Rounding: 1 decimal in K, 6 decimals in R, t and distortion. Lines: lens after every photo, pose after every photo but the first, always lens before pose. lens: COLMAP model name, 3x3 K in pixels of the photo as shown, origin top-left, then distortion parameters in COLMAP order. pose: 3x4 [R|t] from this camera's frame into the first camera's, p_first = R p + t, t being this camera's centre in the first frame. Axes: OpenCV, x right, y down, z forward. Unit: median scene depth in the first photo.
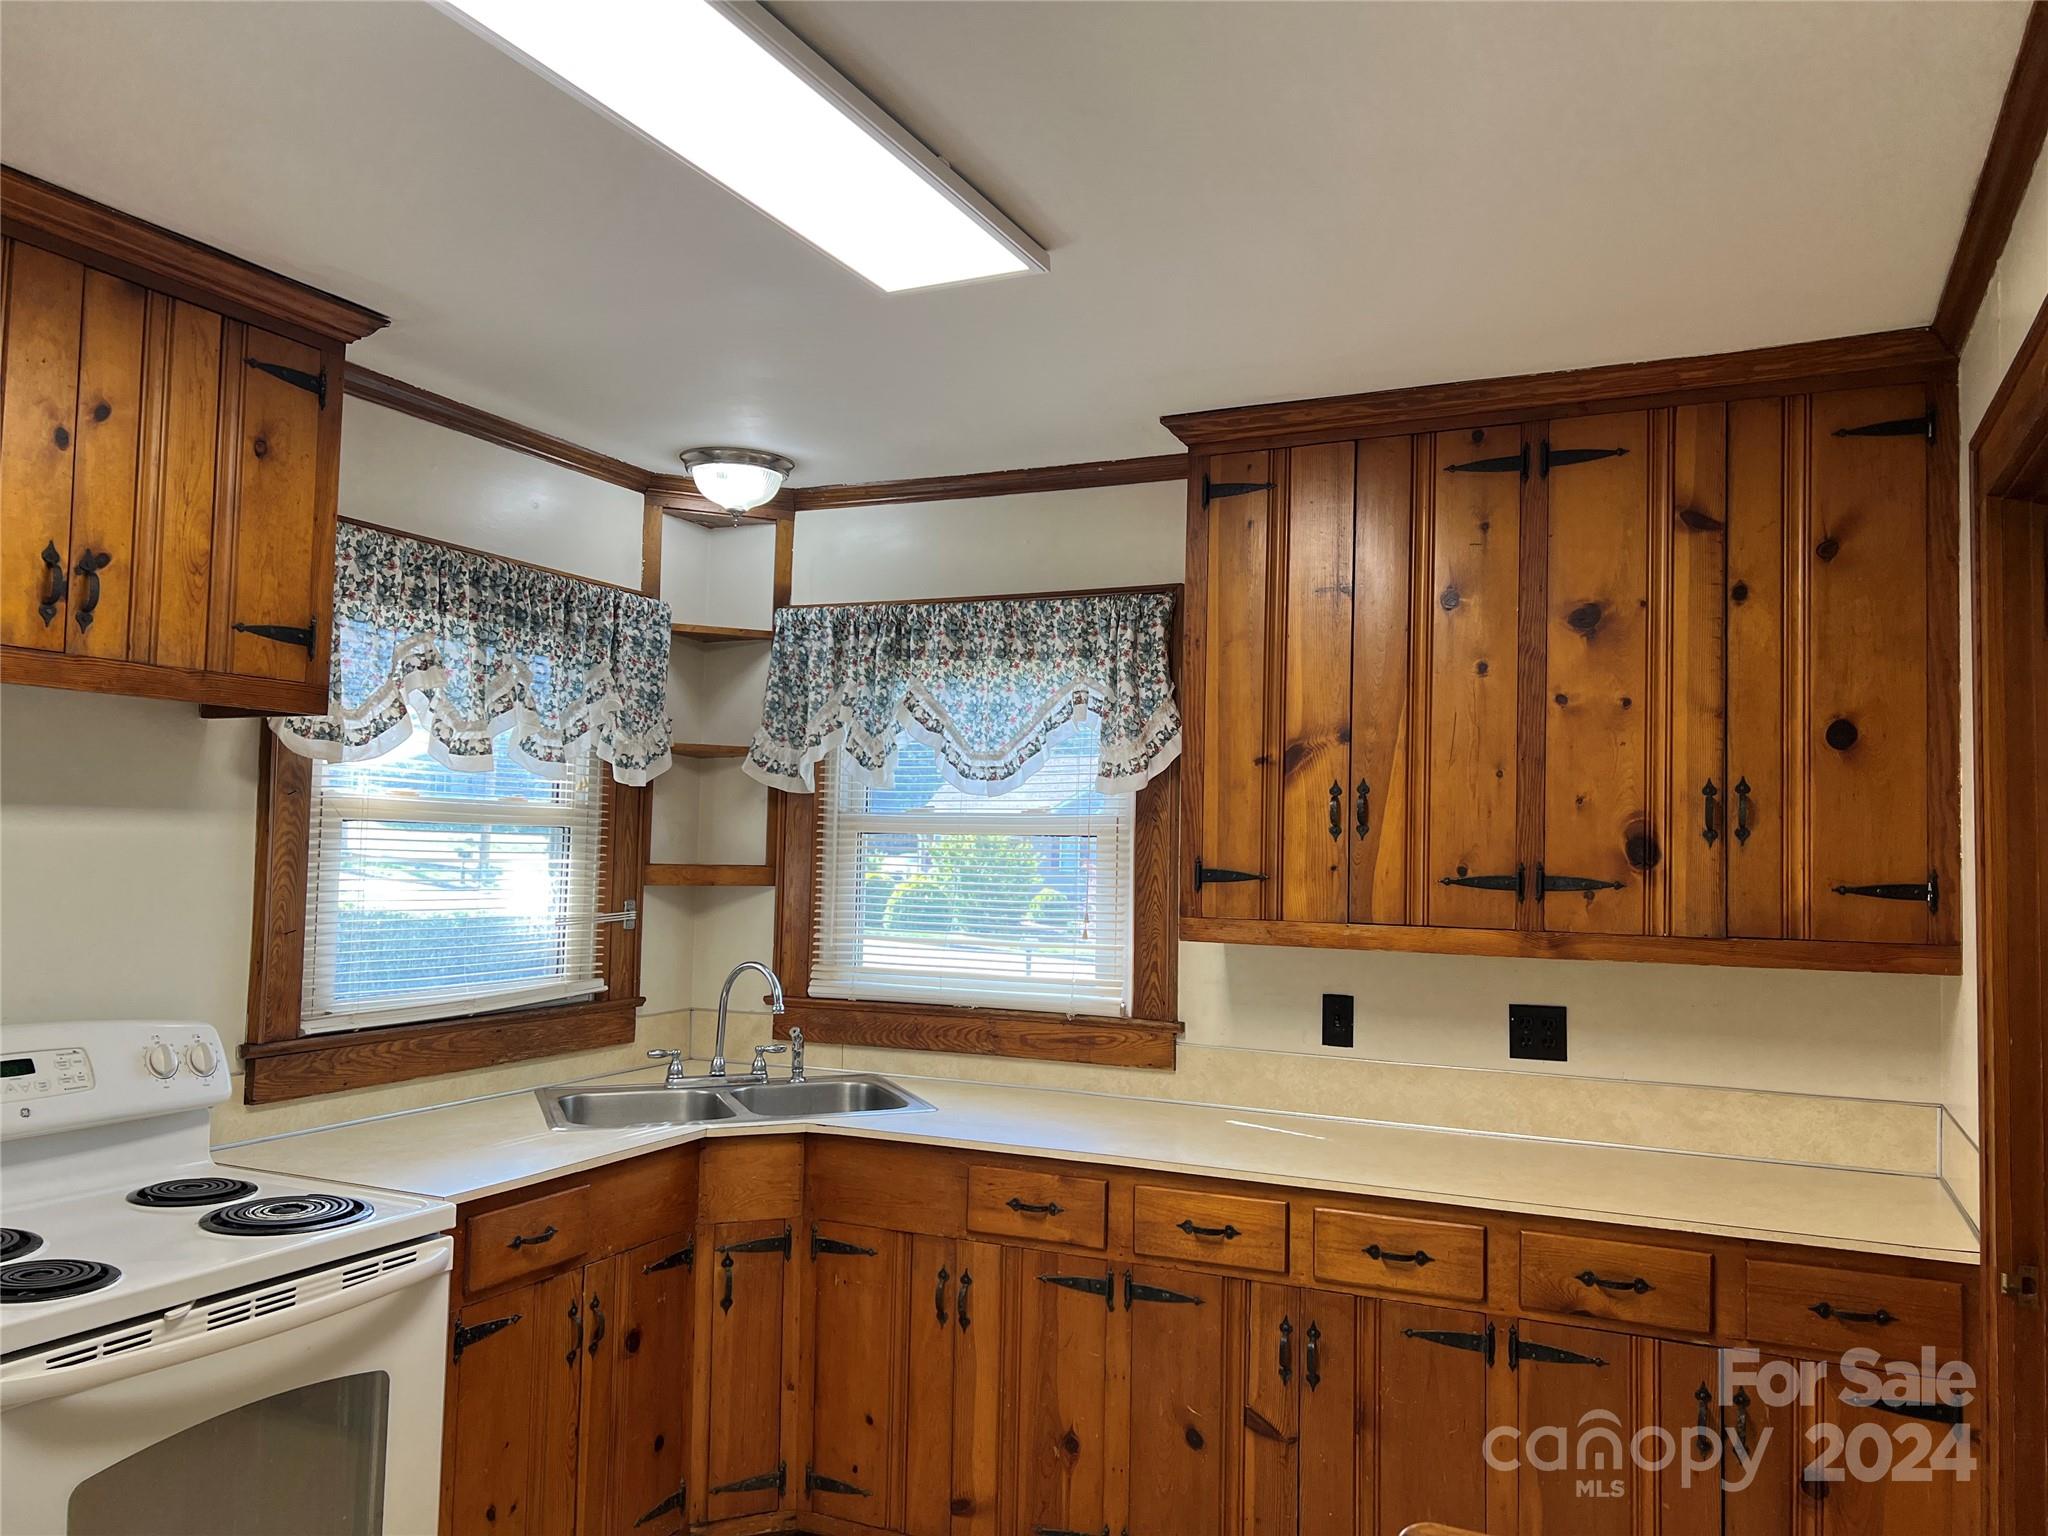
lens RADIAL K [[1554.3, 0, 1025.8], [0, 1554.3, 776.9], [0, 0, 1]] dist [0.064486, -0.073309]
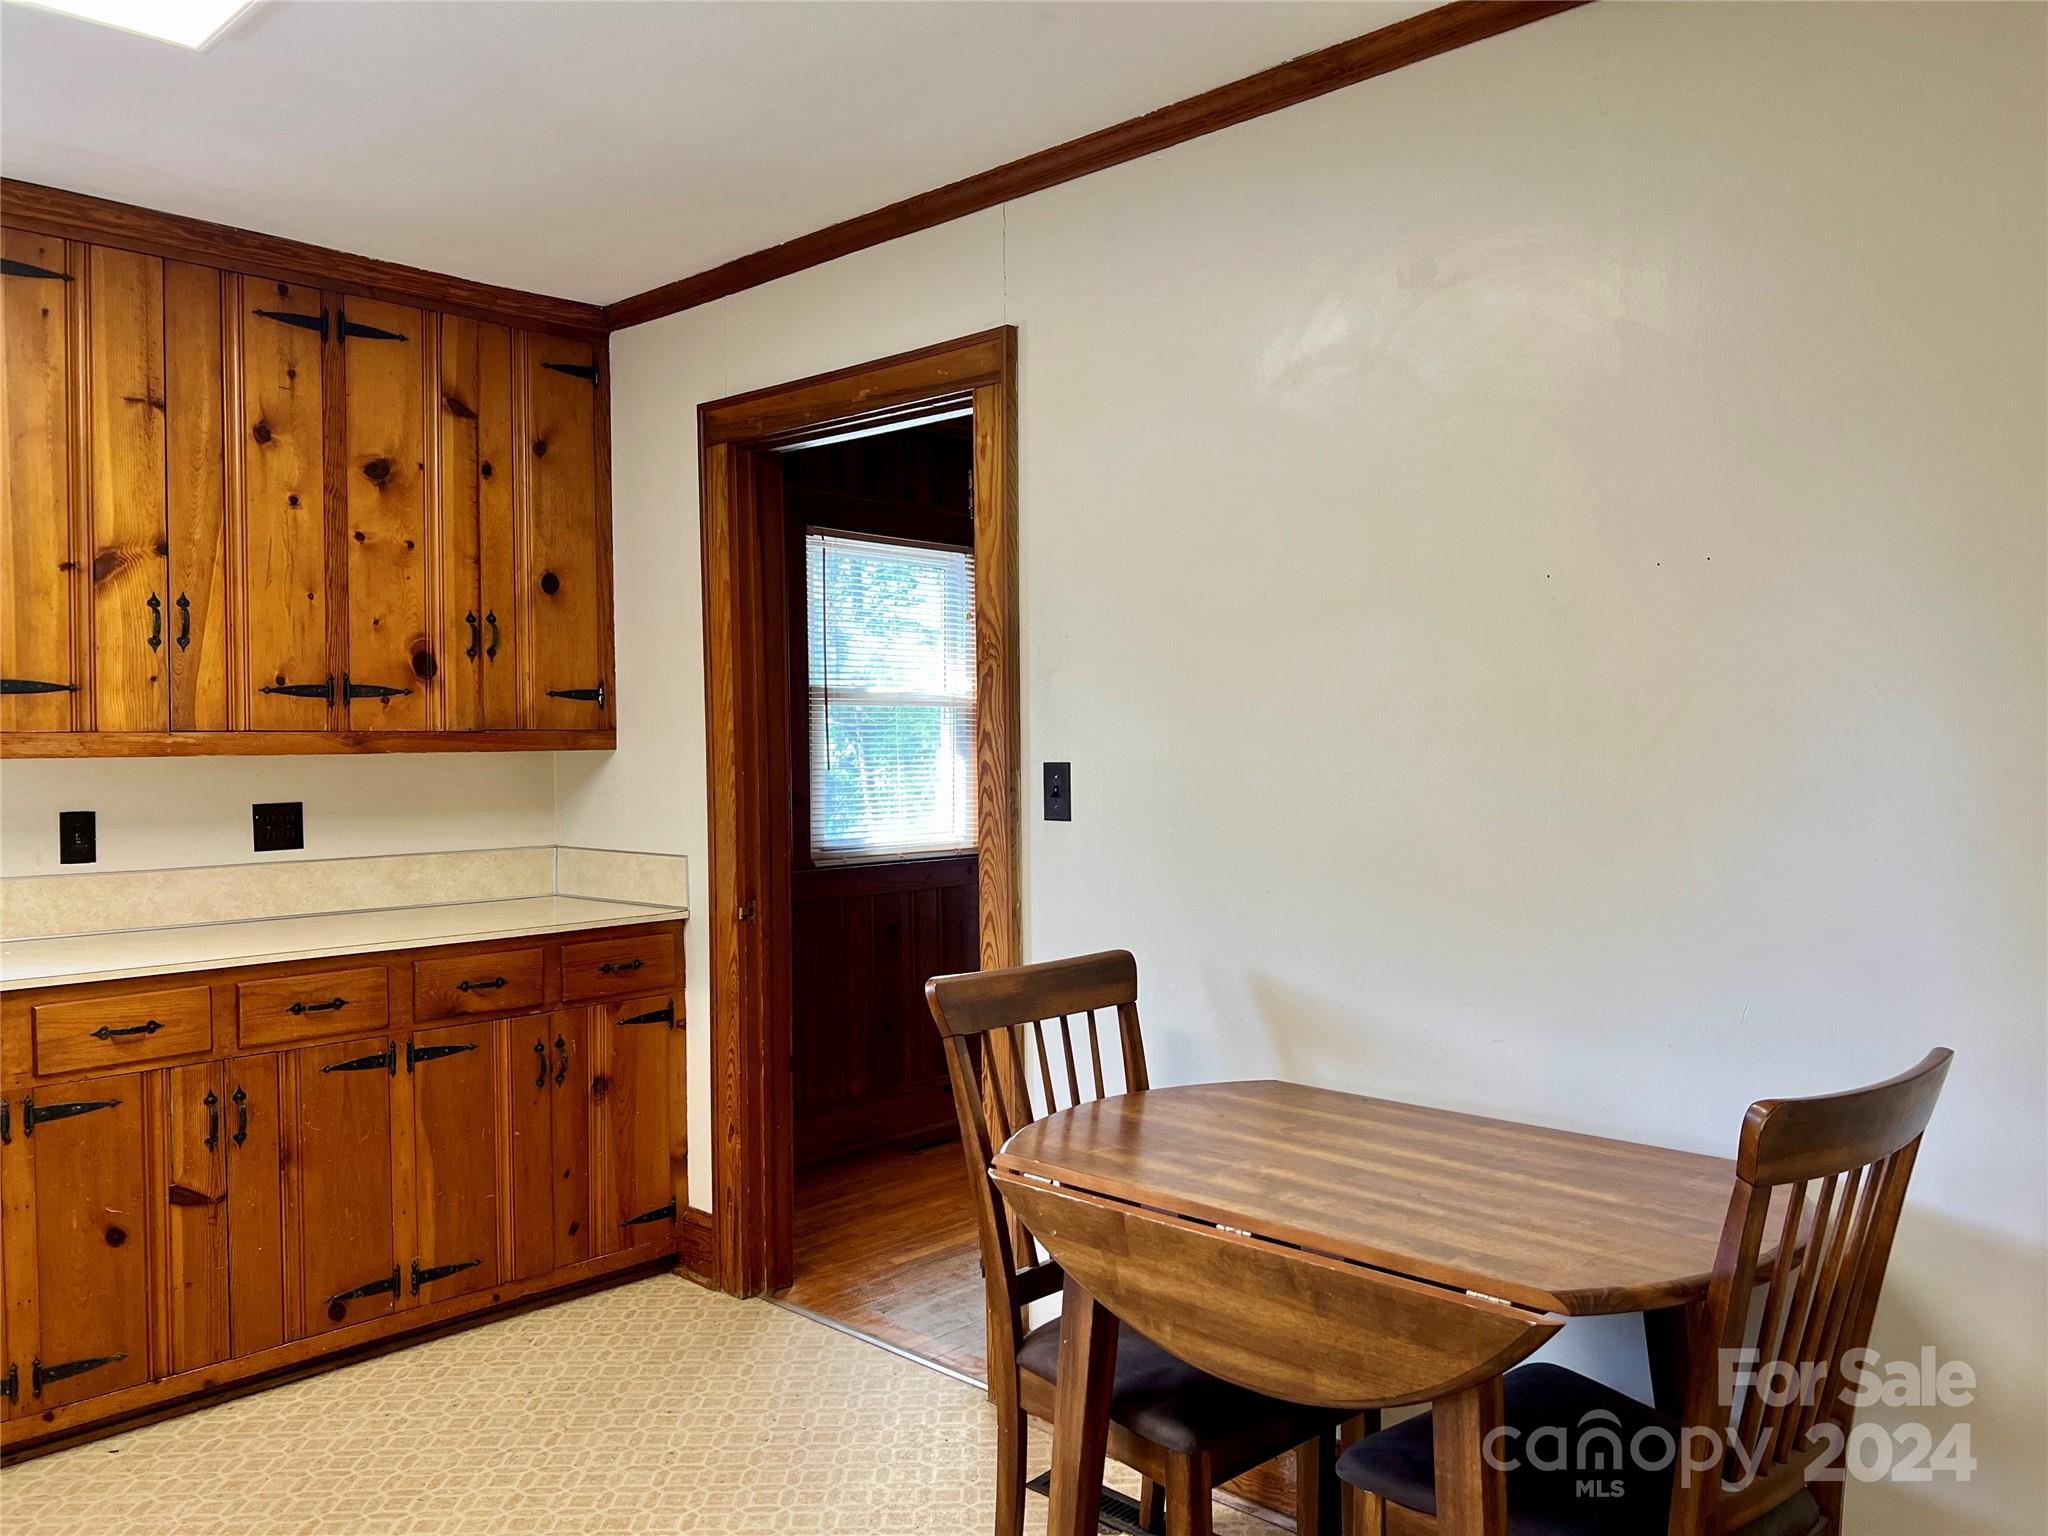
lens RADIAL K [[1554.3, 0, 1028.2], [0, 1554.3, 777.1], [0, 0, 1]] dist [0.064486, -0.073309]
pose [[0.317141, -0.042661, 0.947418, -0.640293], [-0.026894, 0.998181, 0.053950, 0.055484], [-0.947997, -0.042590, 0.315417, 0.134557]]
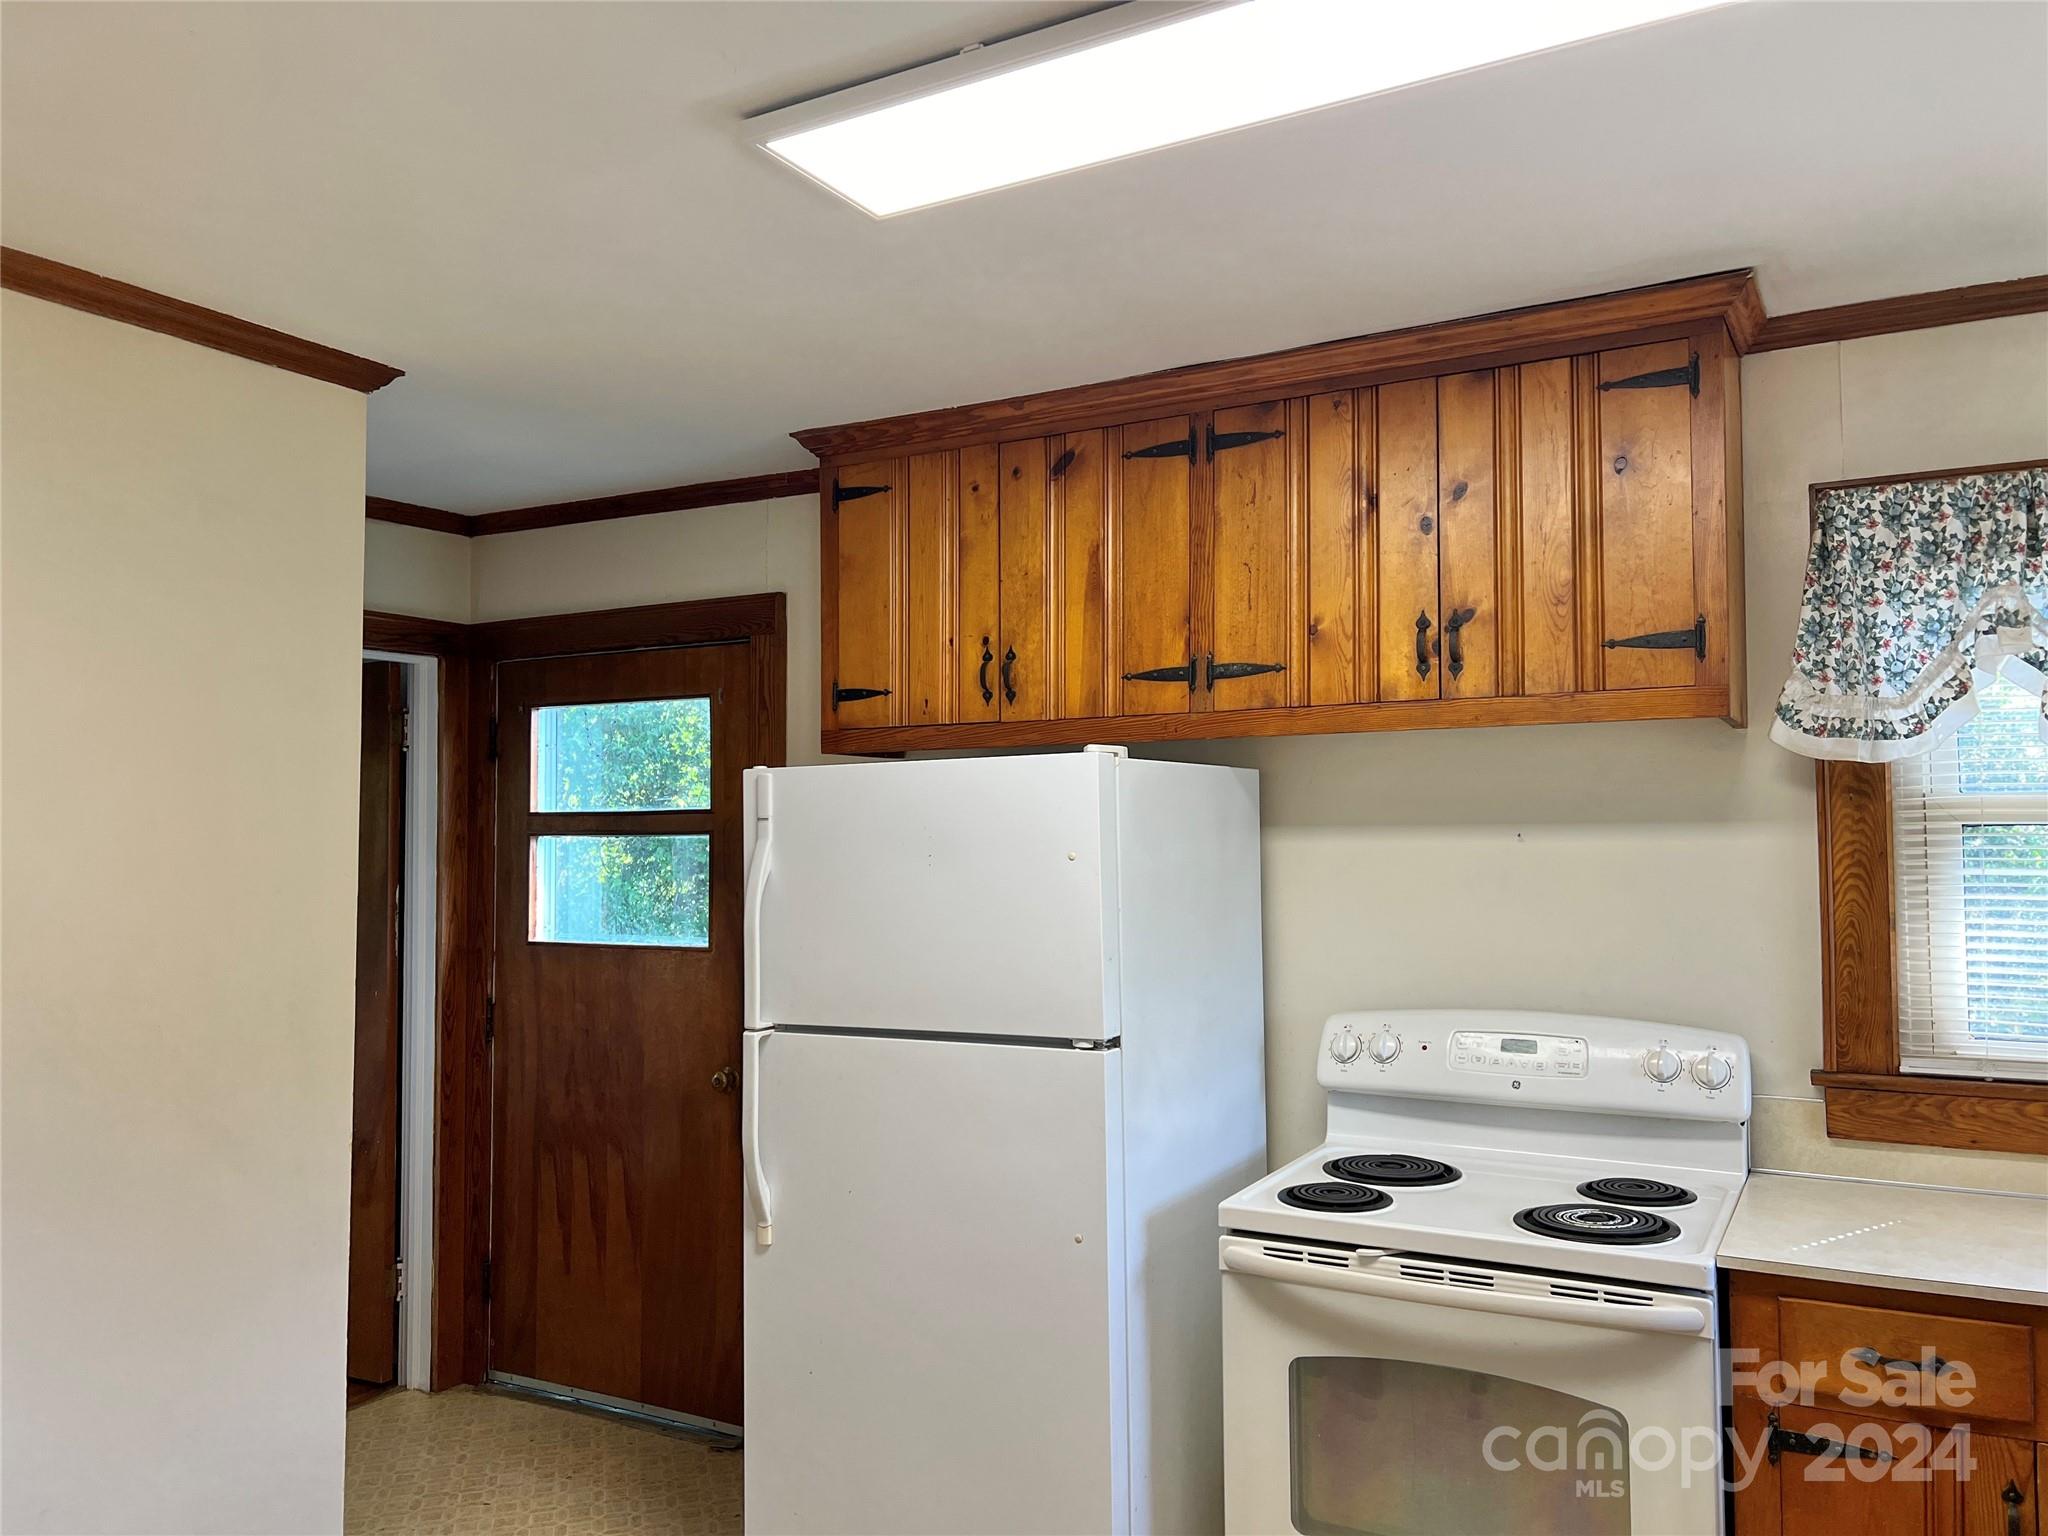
lens RADIAL K [[1554.3, 0, 1018.3], [0, 1554.3, 776.2], [0, 0, 1]] dist [0.064486, -0.073309]
pose [[-0.083300, -0.067389, -0.994243, 0.472946], [0.047701, 0.996298, -0.071524, 0.039651], [0.995382, -0.053385, -0.079777, 0.597990]]
